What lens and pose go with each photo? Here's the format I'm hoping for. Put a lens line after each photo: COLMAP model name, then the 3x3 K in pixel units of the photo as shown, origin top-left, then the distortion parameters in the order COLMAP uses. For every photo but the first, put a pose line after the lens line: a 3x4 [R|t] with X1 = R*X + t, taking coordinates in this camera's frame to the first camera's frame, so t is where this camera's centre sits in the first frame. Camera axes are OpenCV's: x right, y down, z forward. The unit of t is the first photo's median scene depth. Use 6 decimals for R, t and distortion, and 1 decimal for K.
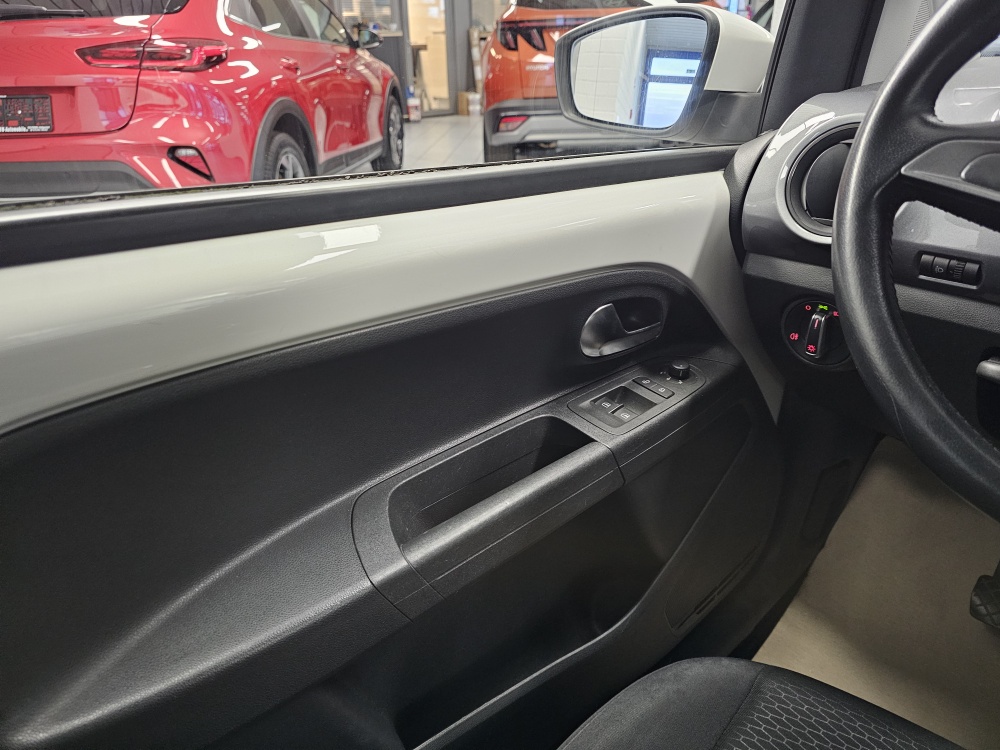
lens RADIAL K [[685.3, 0, 499.7], [0, 685.3, 369.0], [0, 0, 1]] dist [0.043448, -0.058161]
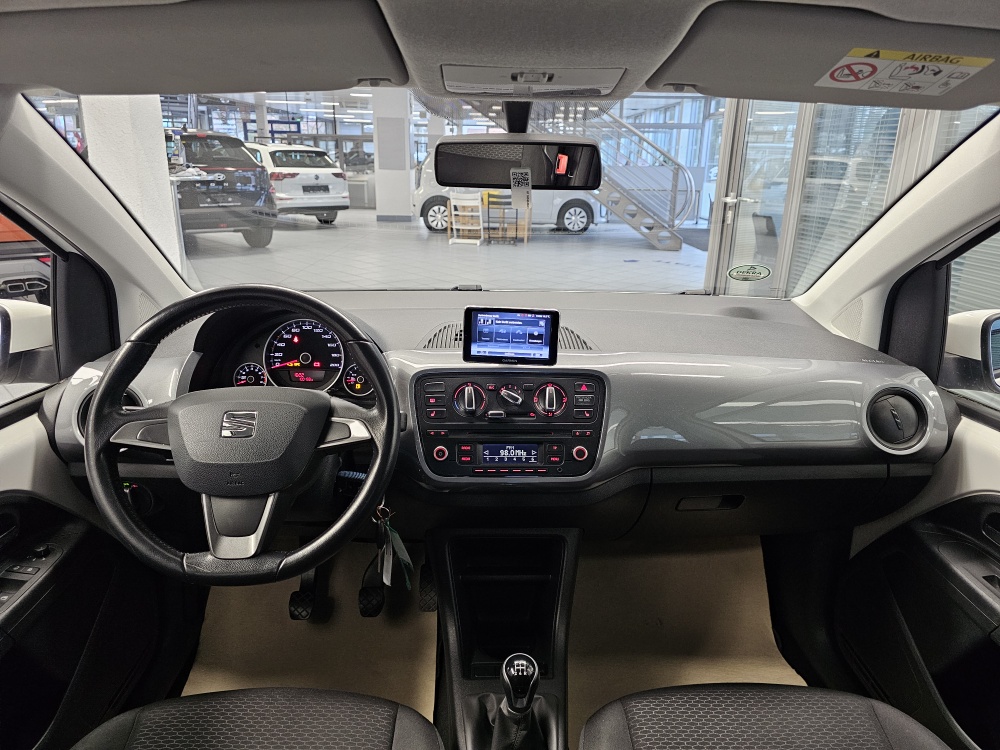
lens RADIAL K [[671.6, 0, 500.0], [0, 671.6, 375.0], [0, 0, 1]] dist [0.052894, -0.057734]
pose [[0.672483, -0.197733, 0.713210, -0.042699], [0.287306, 0.957824, -0.005350, -0.073075], [-0.682071, 0.208507, 0.700930, -0.812913]]
